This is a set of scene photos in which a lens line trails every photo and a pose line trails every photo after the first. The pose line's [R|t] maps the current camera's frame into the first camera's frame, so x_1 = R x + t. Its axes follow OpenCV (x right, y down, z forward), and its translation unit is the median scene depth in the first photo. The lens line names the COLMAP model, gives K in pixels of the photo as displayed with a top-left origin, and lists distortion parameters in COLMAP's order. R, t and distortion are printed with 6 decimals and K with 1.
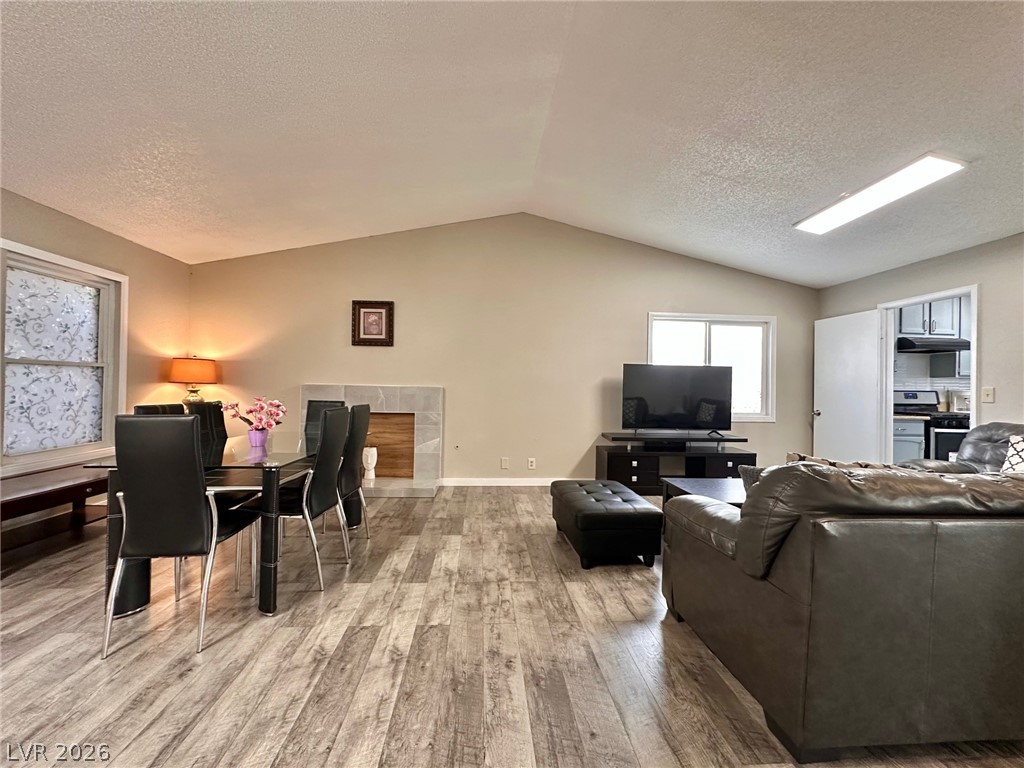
lens RADIAL K [[409.7, 0, 510.9], [0, 409.7, 383.7], [0, 0, 1]] dist [-0.003450, 0.000641]
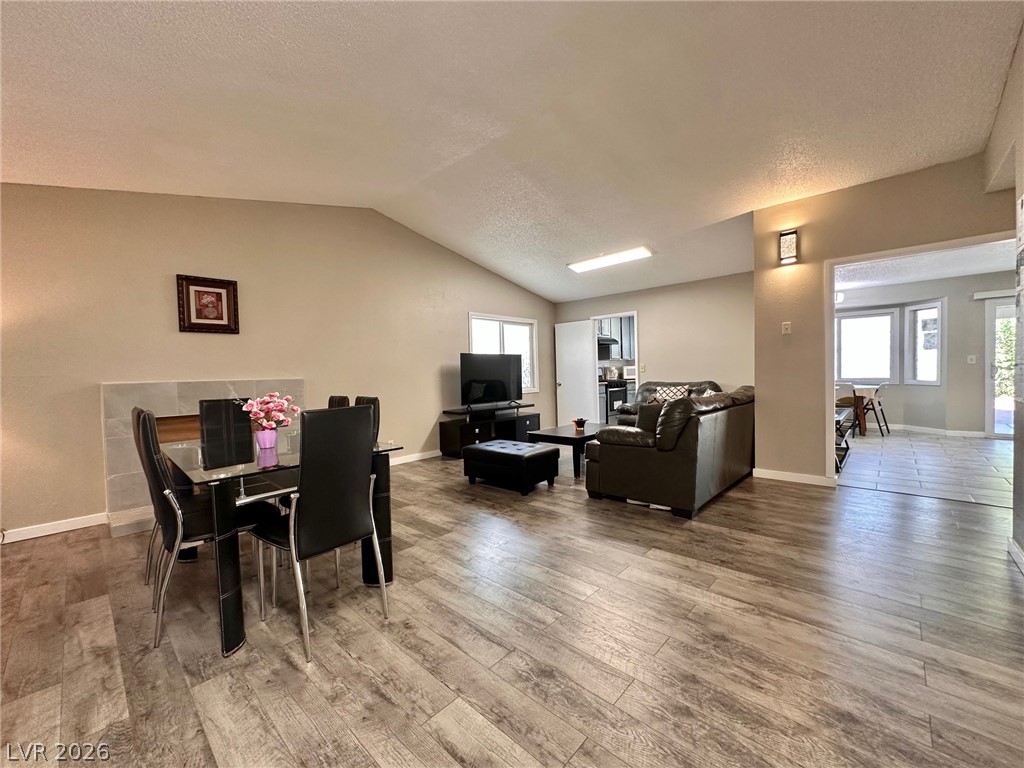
lens RADIAL K [[409.7, 0, 510.8], [0, 409.7, 383.2], [0, 0, 1]] dist [-0.003450, 0.000641]
pose [[0.732349, -0.055014, 0.678704, -0.471045], [0.036063, 0.998466, 0.042018, -0.004229], [-0.679974, -0.006296, 0.733209, -0.013517]]
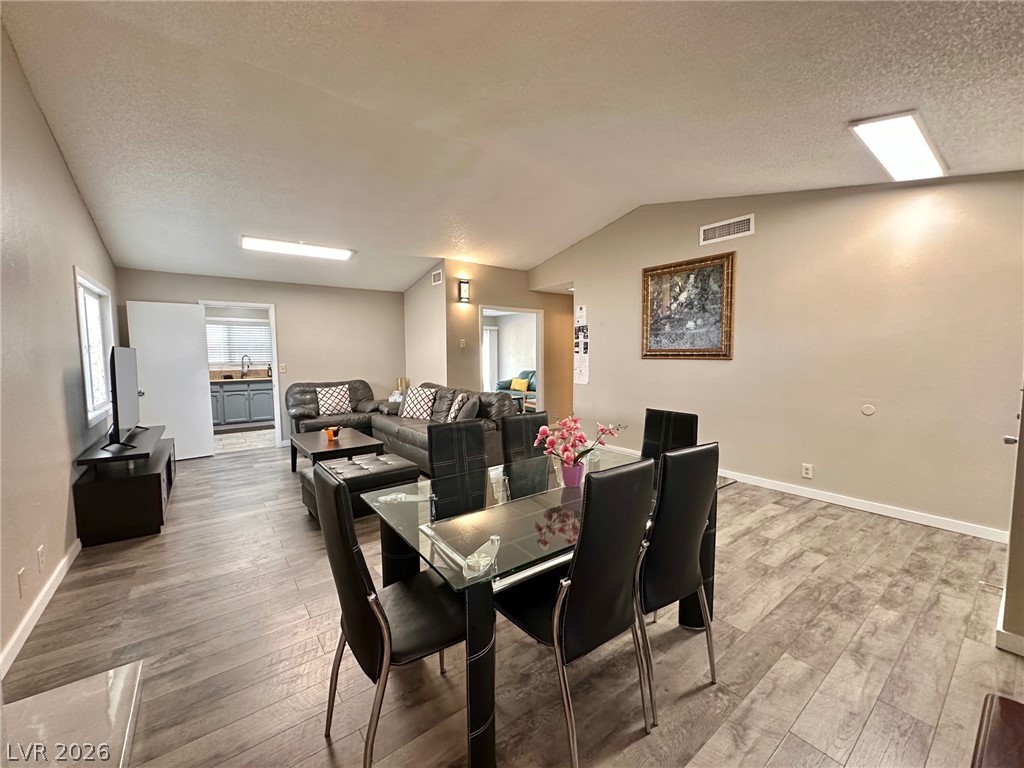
lens RADIAL K [[409.7, 0, 510.7], [0, 409.7, 384.5], [0, 0, 1]] dist [-0.003450, 0.000641]
pose [[-0.545847, -0.078681, 0.834182, -0.655837], [-0.006723, 0.995960, 0.089541, -0.052196], [-0.837858, 0.043268, -0.544171, 0.842141]]
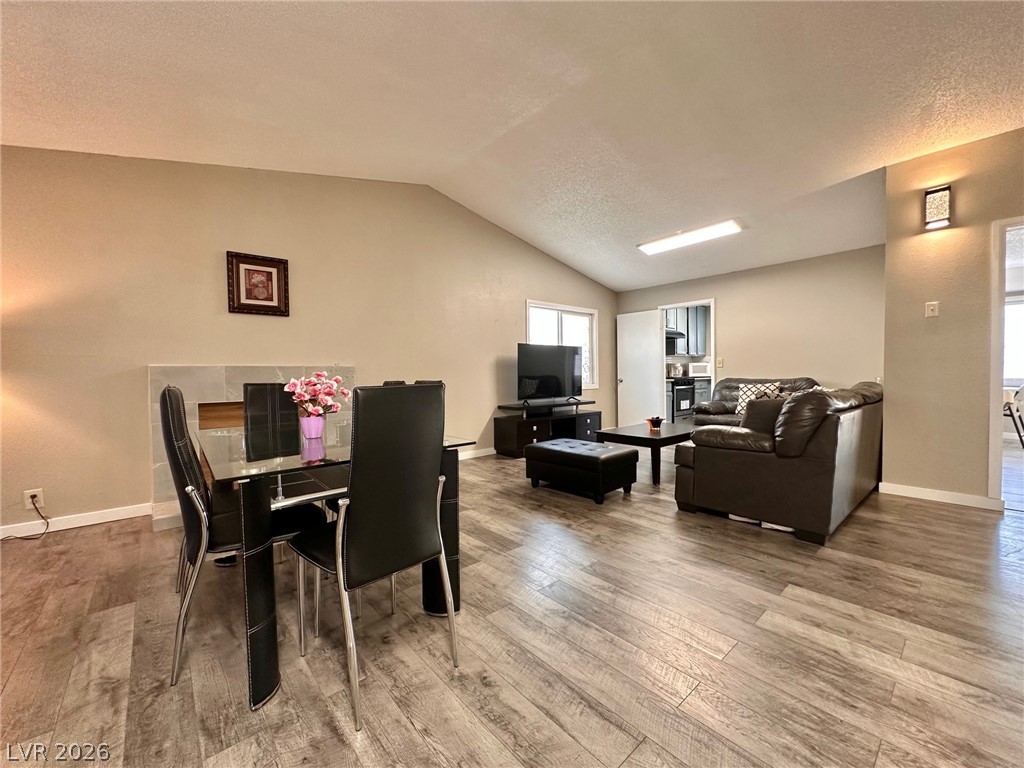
lens RADIAL K [[409.7, 0, 511.1], [0, 409.7, 382.4], [0, 0, 1]] dist [-0.003450, 0.000641]
pose [[0.797081, -0.041387, 0.602452, -0.441453], [0.024032, 0.999032, 0.036835, 0.018323], [-0.603394, -0.014882, 0.797304, 0.104225]]
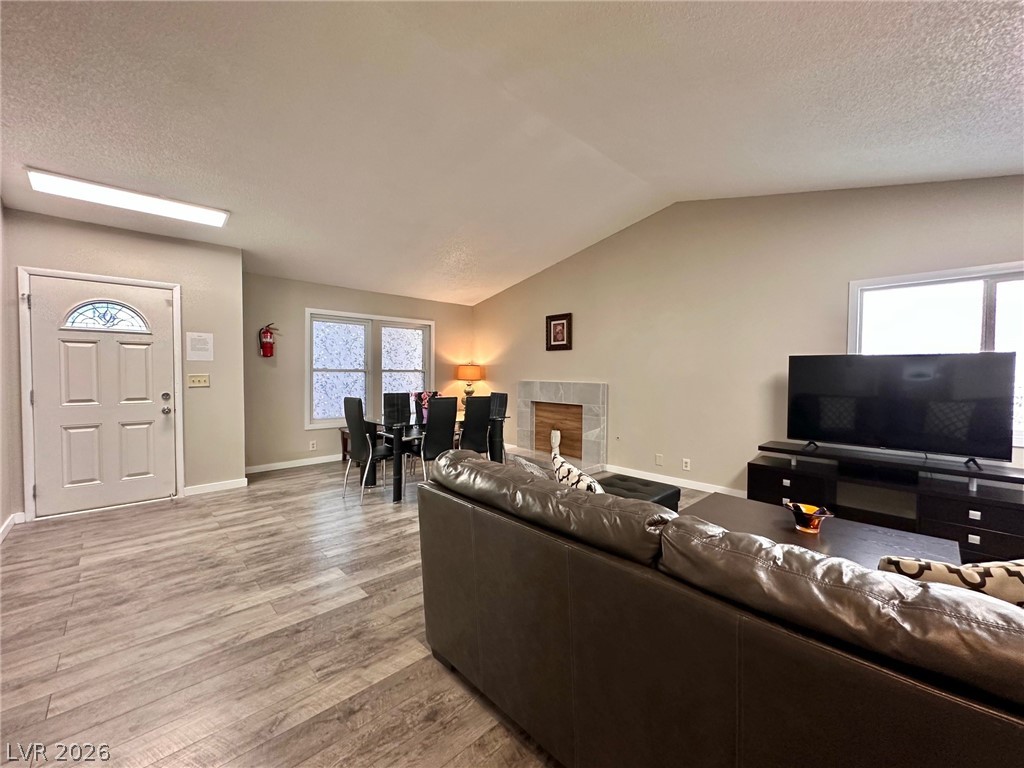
lens RADIAL K [[409.7, 0, 511.3], [0, 409.7, 382.1], [0, 0, 1]] dist [-0.003450, 0.000641]
pose [[0.635914, 0.005857, -0.771737, 0.556542], [0.006895, 0.999888, 0.013270, -0.012611], [0.771729, -0.013759, 0.635803, 0.088069]]
